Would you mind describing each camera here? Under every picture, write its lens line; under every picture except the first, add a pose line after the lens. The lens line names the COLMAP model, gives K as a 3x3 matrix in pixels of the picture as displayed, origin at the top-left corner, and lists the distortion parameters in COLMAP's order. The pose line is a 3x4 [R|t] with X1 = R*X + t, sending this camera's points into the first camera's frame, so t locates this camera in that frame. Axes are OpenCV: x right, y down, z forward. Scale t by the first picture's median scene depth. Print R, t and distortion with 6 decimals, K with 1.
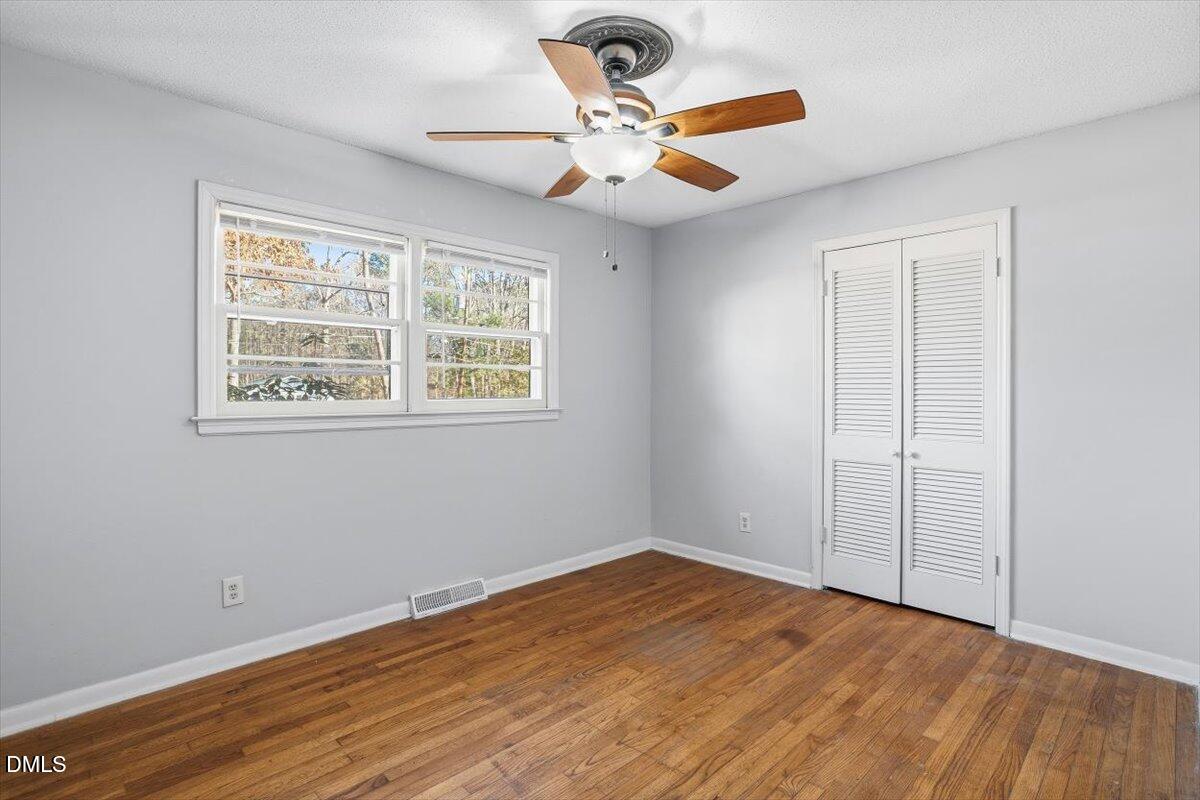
lens RADIAL K [[580.0, 0, 600.3], [0, 580.0, 386.1], [0, 0, 1]] dist [-0.043939, 0.024164]
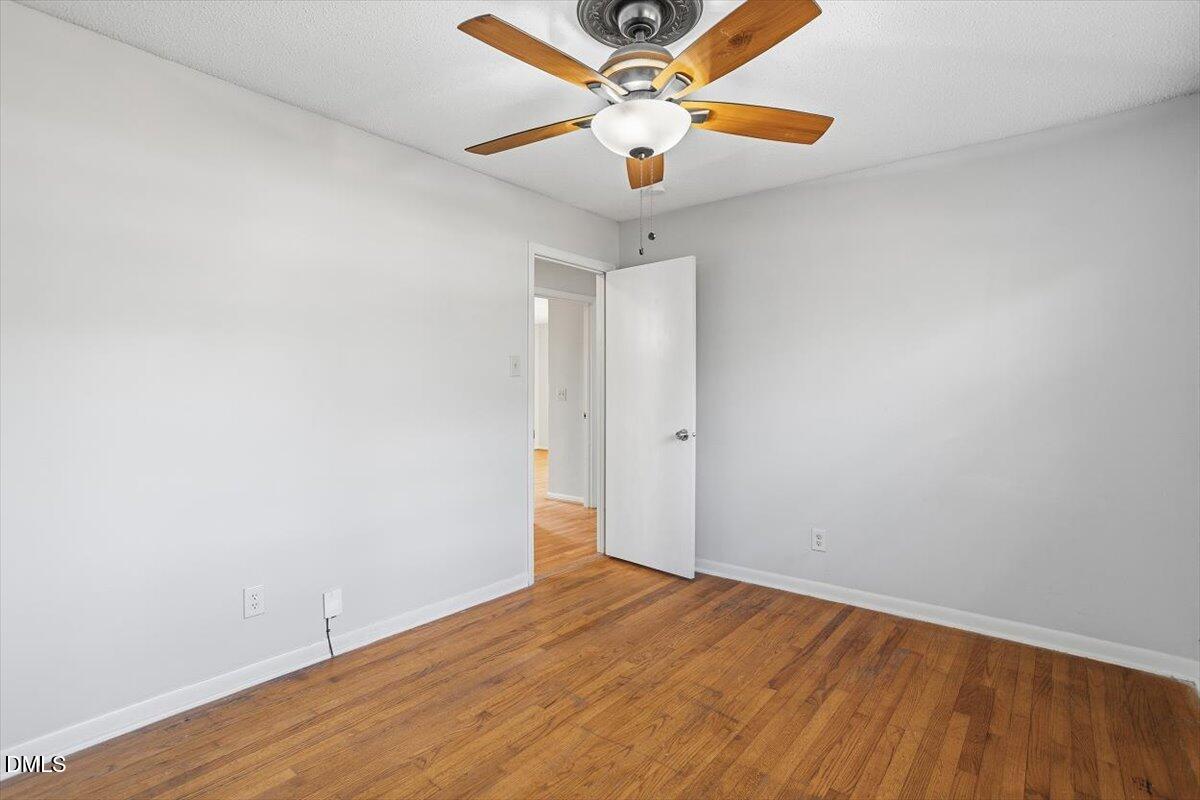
lens RADIAL K [[580.0, 0, 600.3], [0, 580.0, 386.1], [0, 0, 1]] dist [-0.043939, 0.024164]
pose [[-0.991906, -0.006406, -0.126811, 0.208864], [-0.005500, 0.999957, -0.007489, 0.014159], [0.126854, -0.006731, -0.991899, 1.929520]]
